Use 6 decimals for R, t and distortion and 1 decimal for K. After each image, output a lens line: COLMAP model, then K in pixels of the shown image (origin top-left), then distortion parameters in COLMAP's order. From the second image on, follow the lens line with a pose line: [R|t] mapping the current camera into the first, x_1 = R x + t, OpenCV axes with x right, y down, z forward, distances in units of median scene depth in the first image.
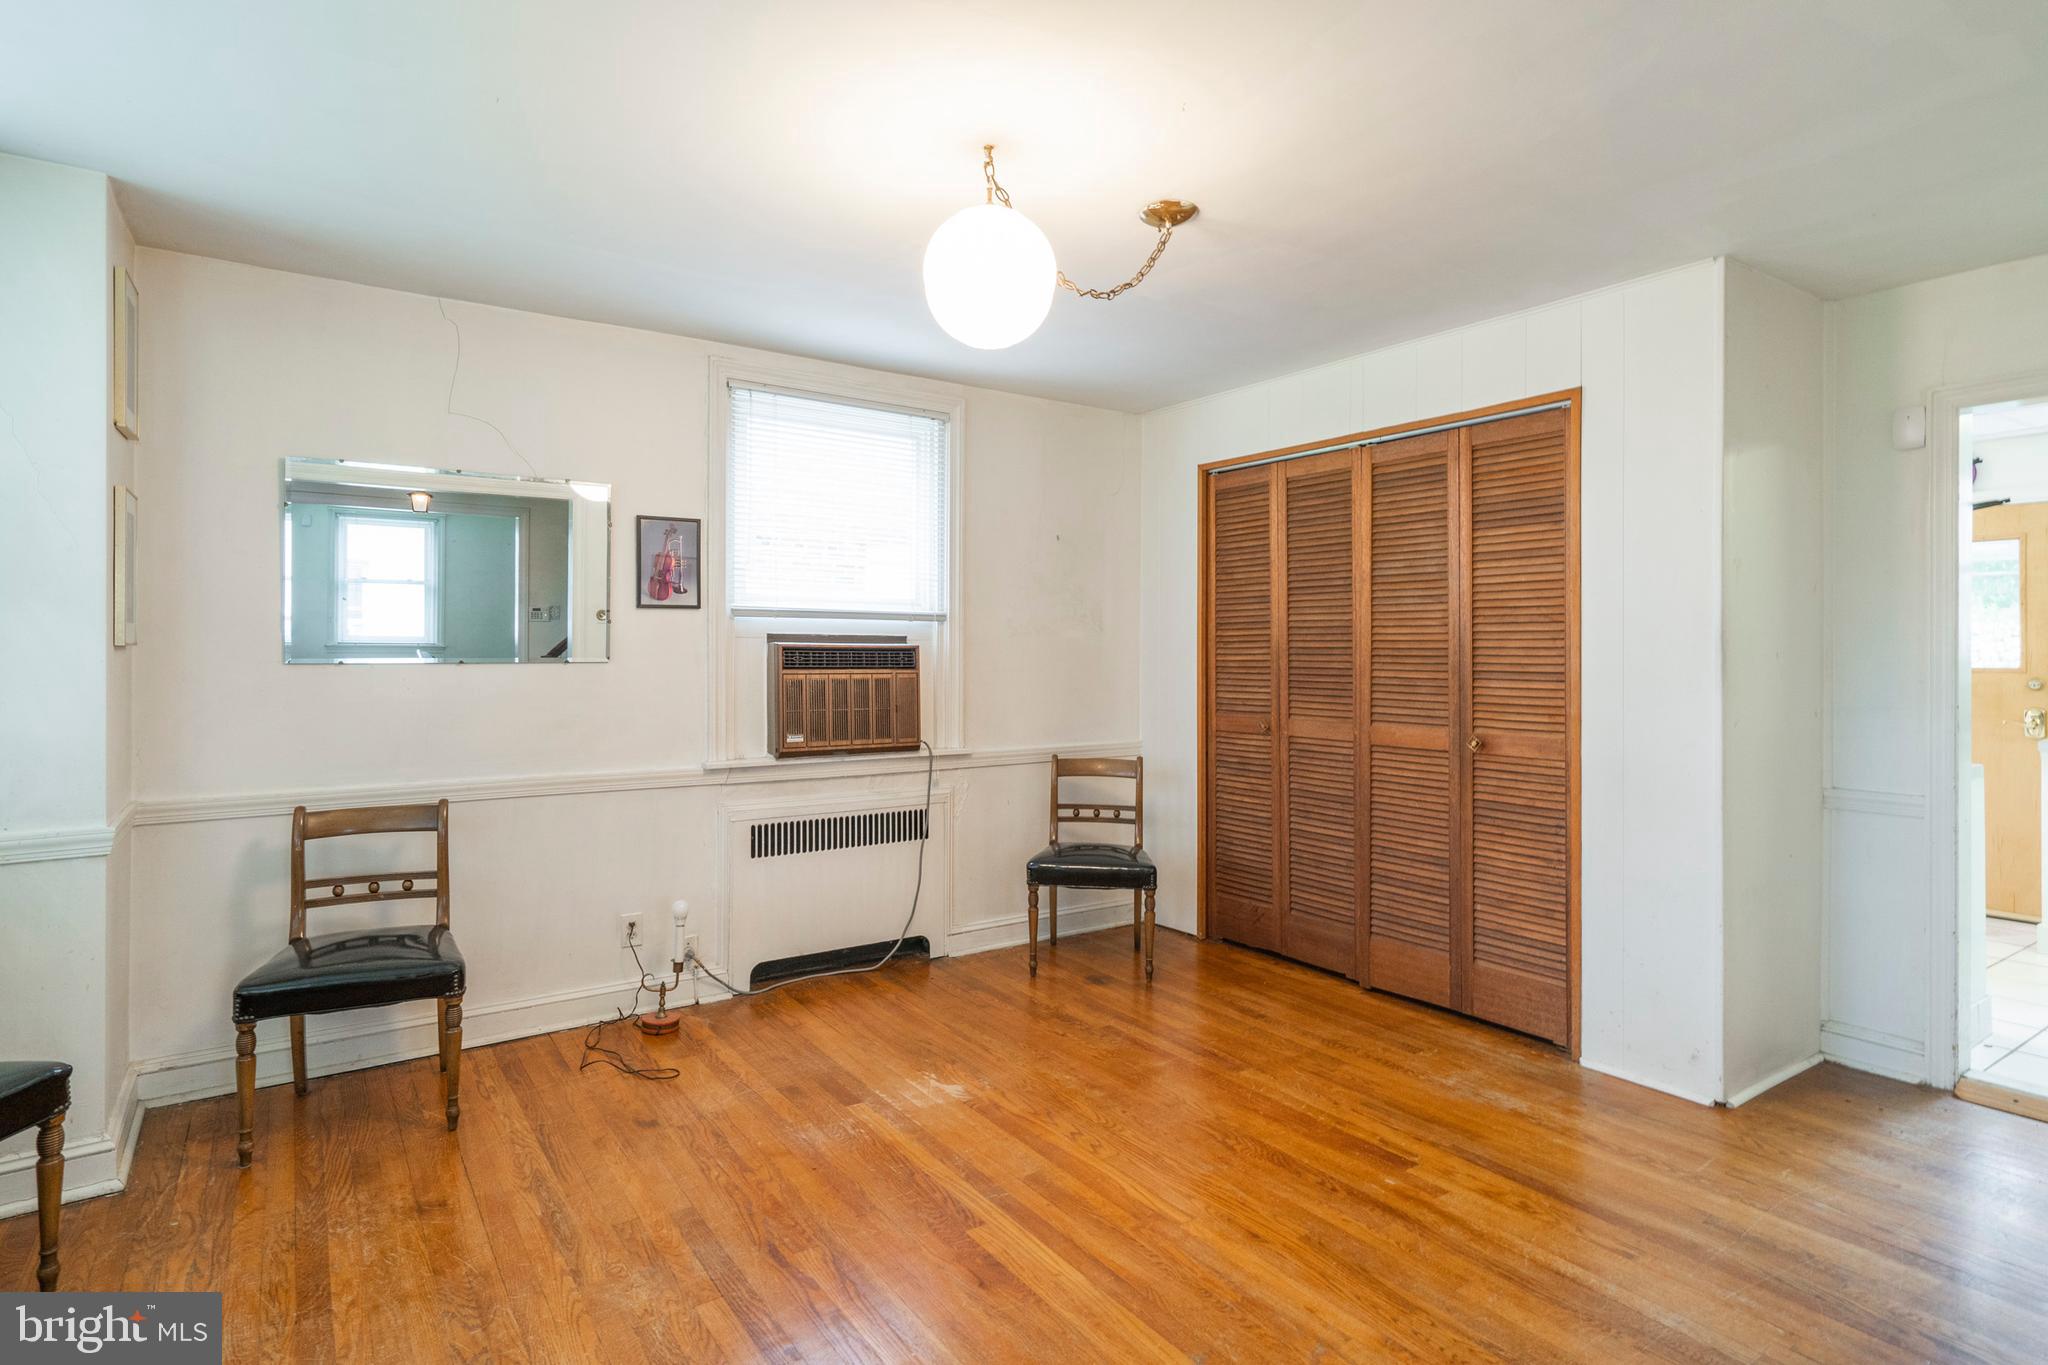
lens RADIAL K [[1049.5, 0, 1062.0], [0, 1049.5, 655.0], [0, 0, 1]] dist [0.021638, 0.000080]
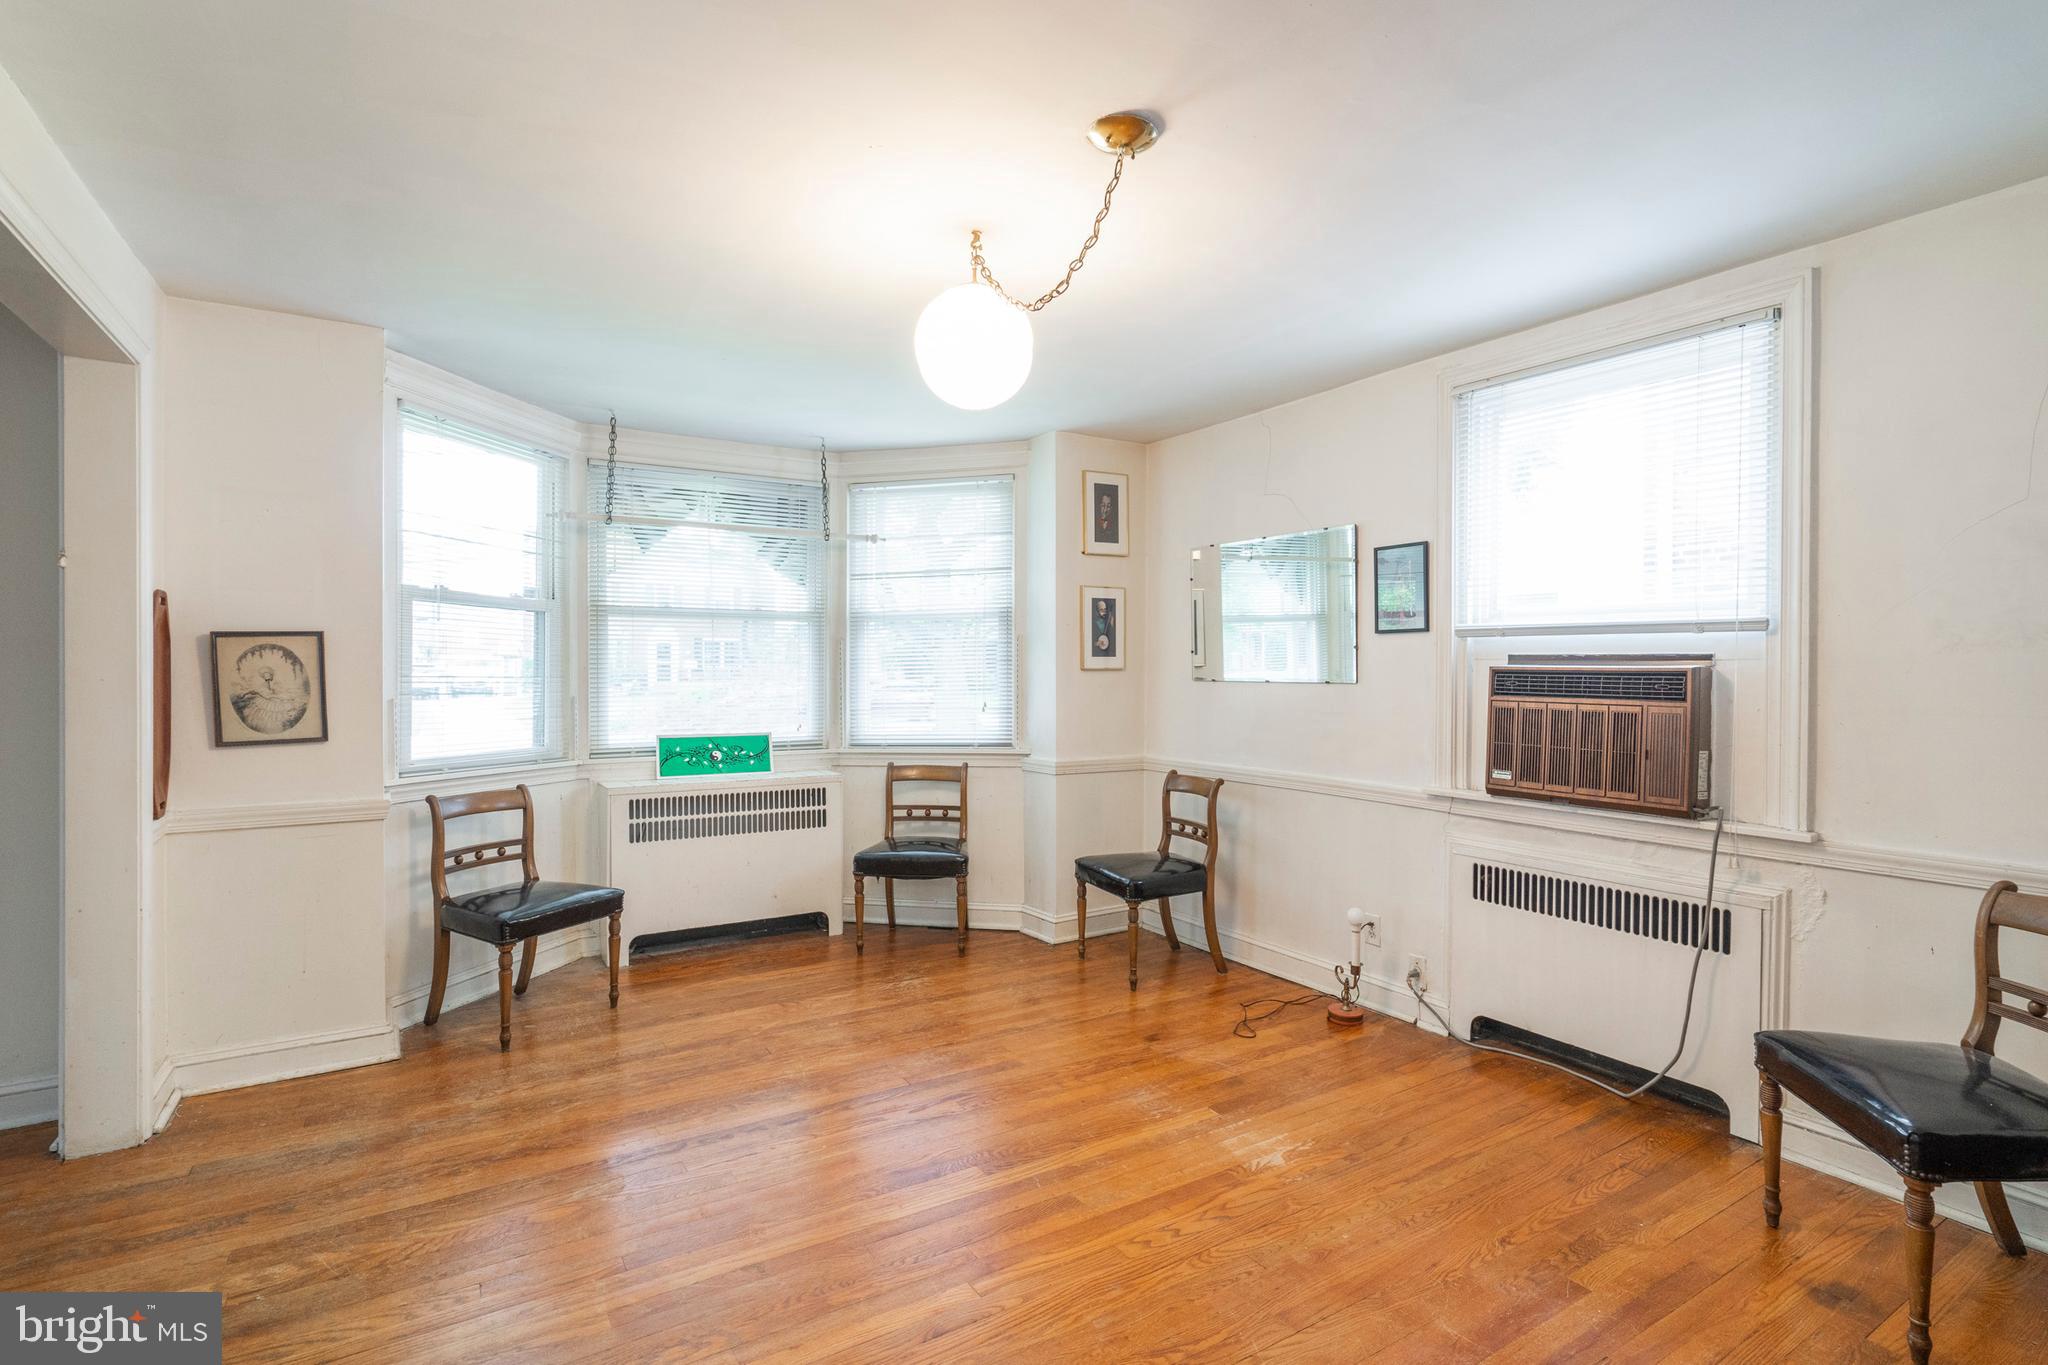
lens RADIAL K [[986.4, 0, 1021.0], [0, 986.4, 680.1], [0, 0, 1]] dist [-0.000046, 0.000159]
pose [[-0.049197, 0.011608, -0.998722, 0.585463], [-0.005577, 0.999914, 0.011896, -0.006748], [0.998774, 0.006156, -0.049128, 0.642490]]
